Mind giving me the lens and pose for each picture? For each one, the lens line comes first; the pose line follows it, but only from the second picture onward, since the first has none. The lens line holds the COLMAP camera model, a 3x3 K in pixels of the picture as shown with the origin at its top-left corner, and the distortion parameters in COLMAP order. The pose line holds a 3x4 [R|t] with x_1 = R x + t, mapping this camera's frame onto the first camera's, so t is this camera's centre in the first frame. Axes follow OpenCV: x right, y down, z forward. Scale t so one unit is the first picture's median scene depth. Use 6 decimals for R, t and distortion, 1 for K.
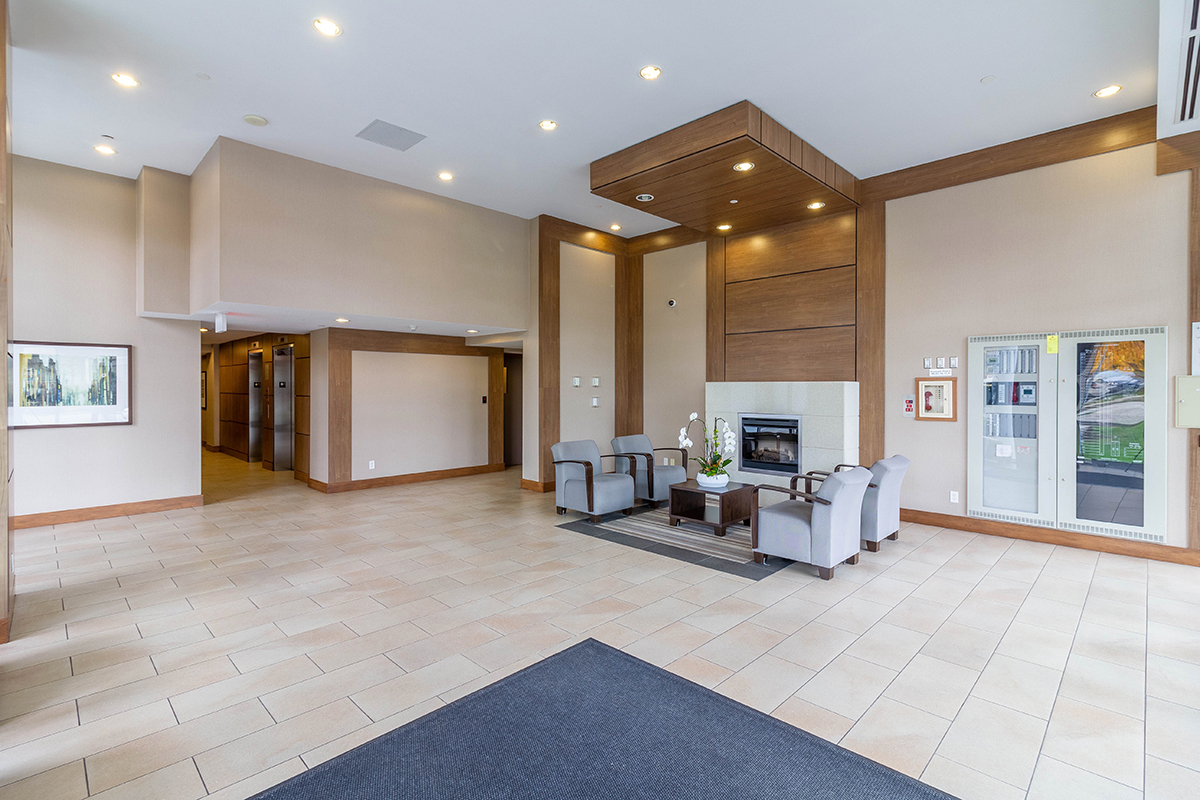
lens RADIAL K [[557.4, 0, 600.0], [0, 557.4, 400.0], [0, 0, 1]] dist [0.001133, 0.000271]
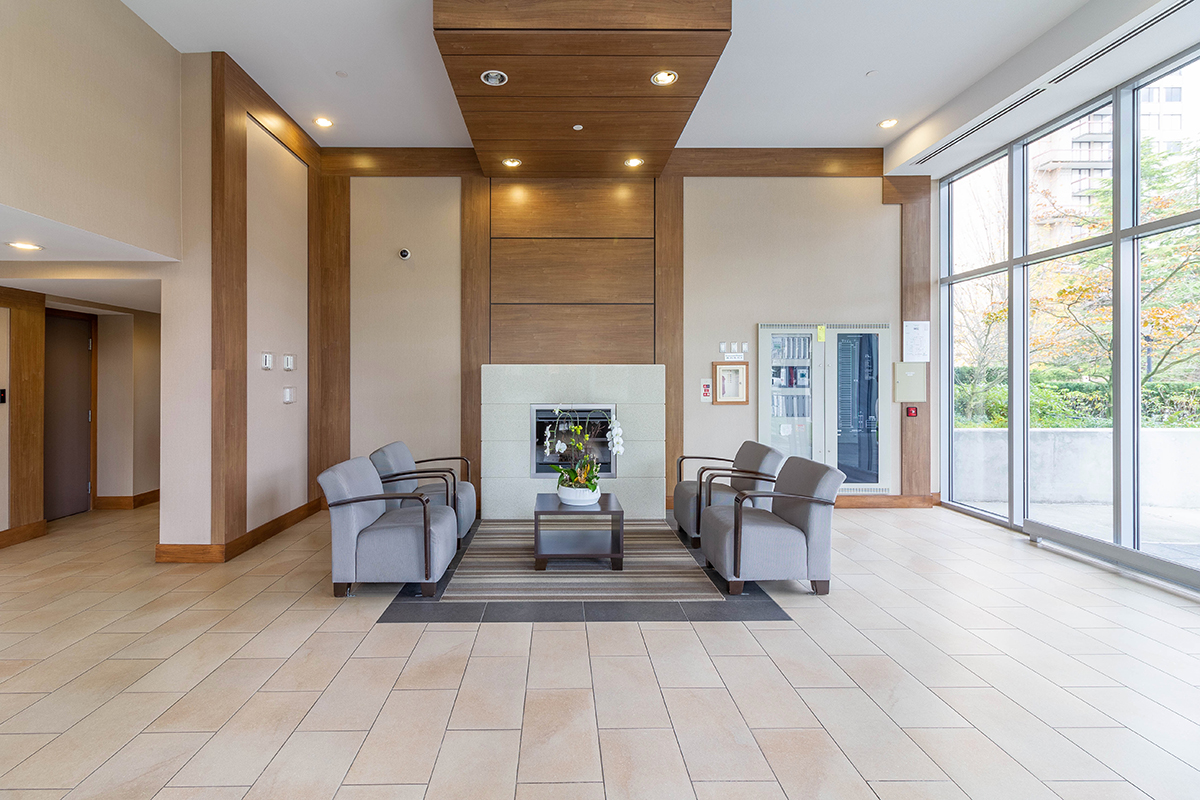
lens RADIAL K [[572.9, 0, 564.1], [0, 572.9, 385.5], [0, 0, 1]] dist [0.002127, 0.000450]
pose [[0.703945, -0.007682, 0.710213, -0.325168], [0.018672, 0.999796, -0.007693, 0.004664], [-0.710009, 0.018676, 0.703945, 0.449561]]
